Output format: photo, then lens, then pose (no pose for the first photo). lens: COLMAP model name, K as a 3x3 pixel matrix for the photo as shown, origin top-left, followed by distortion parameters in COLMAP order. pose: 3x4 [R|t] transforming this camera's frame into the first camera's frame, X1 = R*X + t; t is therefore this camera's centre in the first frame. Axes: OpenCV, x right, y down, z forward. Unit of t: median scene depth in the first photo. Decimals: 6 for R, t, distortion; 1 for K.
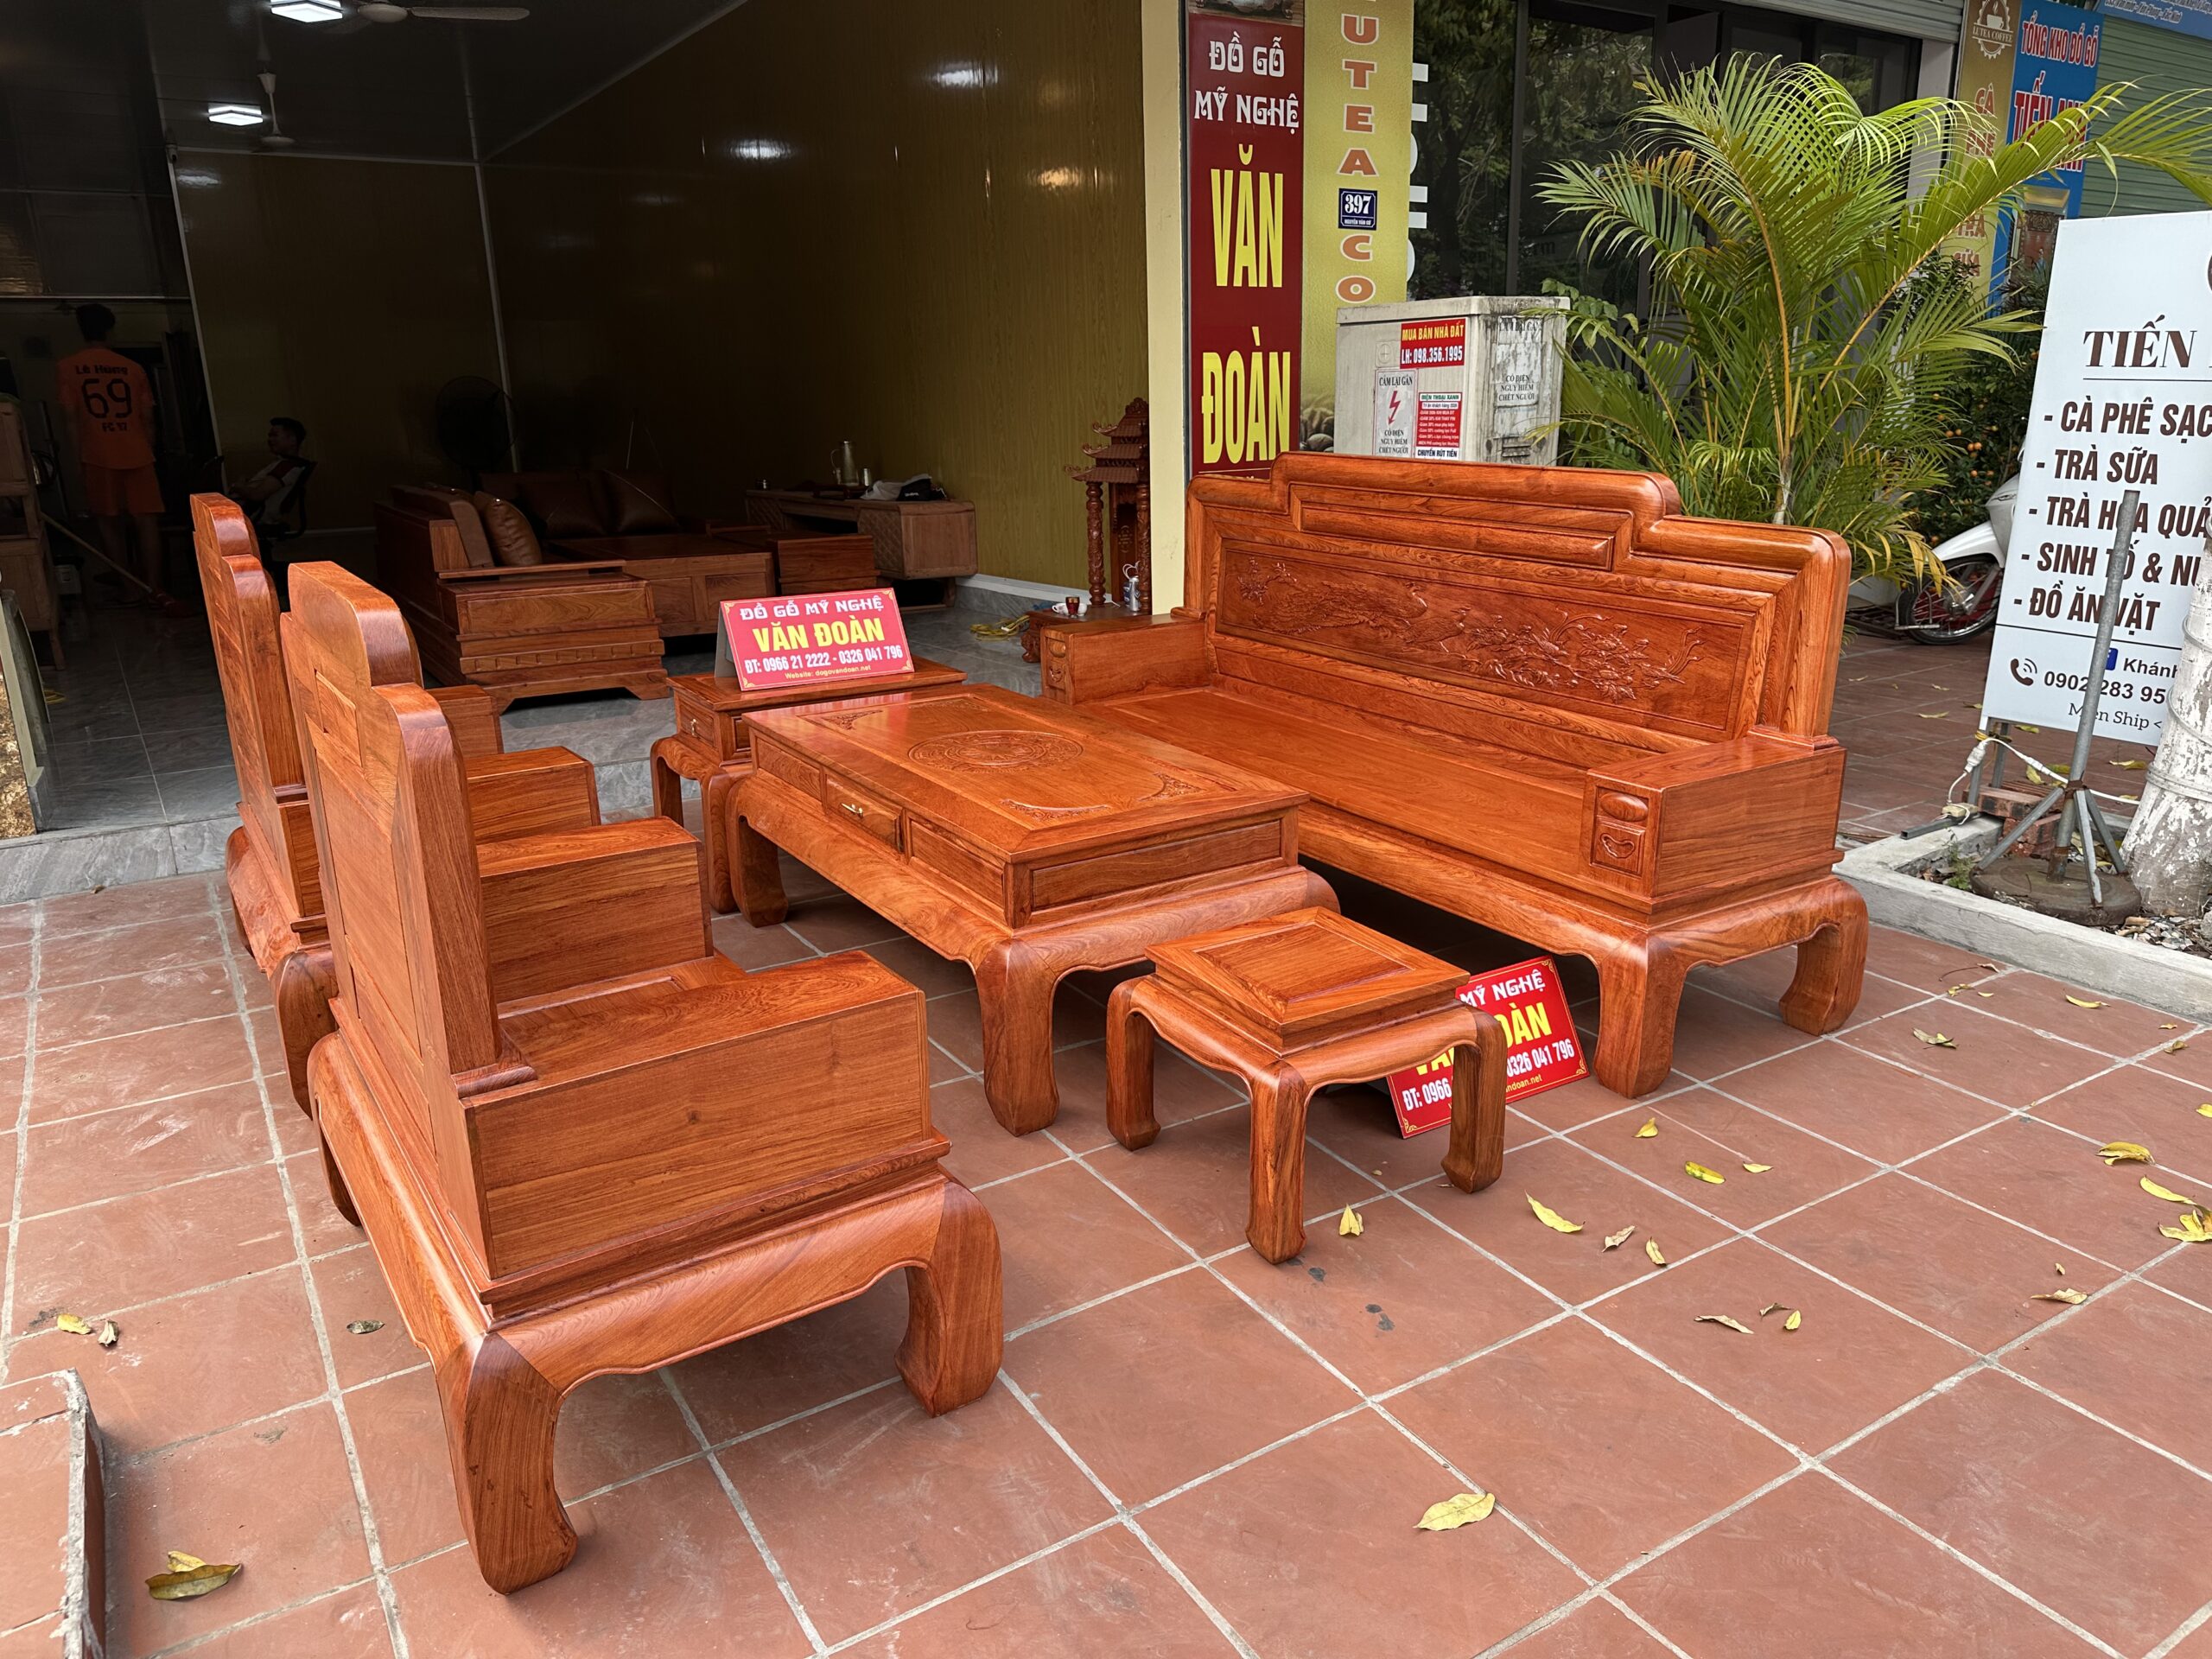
lens RADIAL K [[1546.1, 0, 1110.0], [0, 1546.1, 852.5], [0, 0, 1]] dist [0.034846, -0.048786]
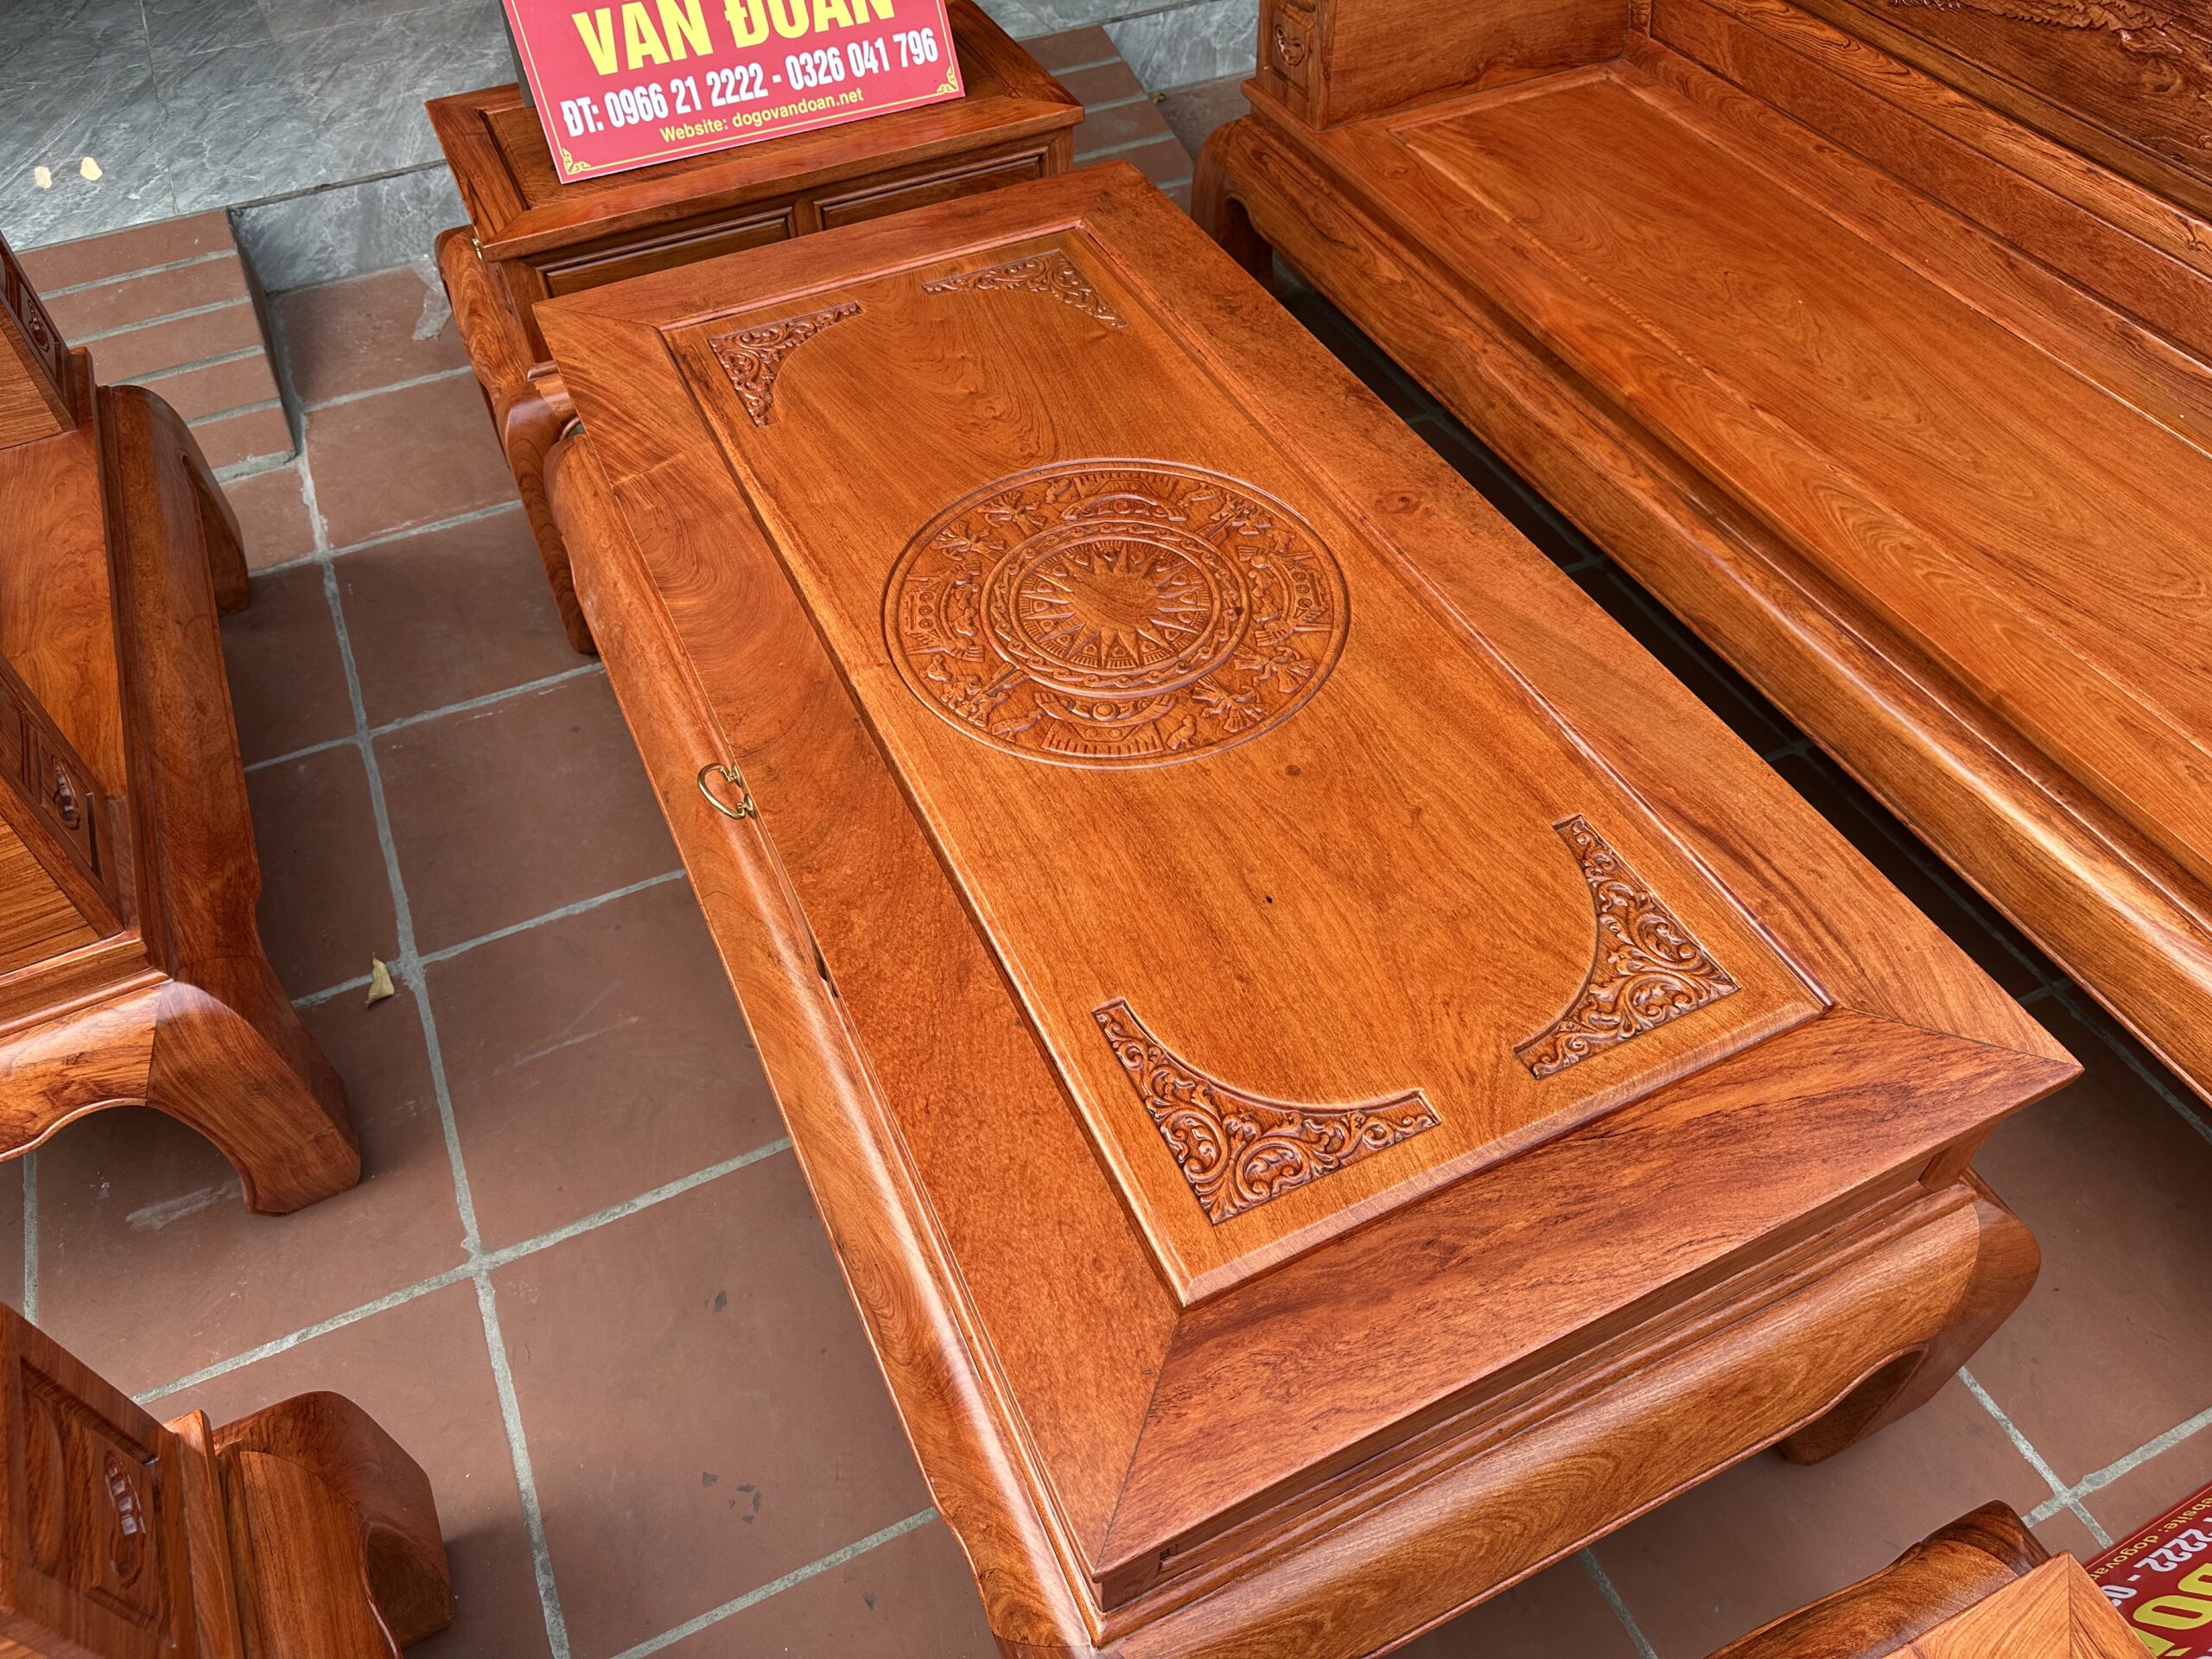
lens RADIAL K [[1546.1, 0, 1095.5], [0, 1546.1, 834.8], [0, 0, 1]] dist [0.034846, -0.048786]
pose [[0.991657, 0.089759, -0.092514, -0.032401], [-0.028461, 0.852469, 0.522003, -0.175674], [0.125720, -0.515015, 0.847911, 0.544208]]
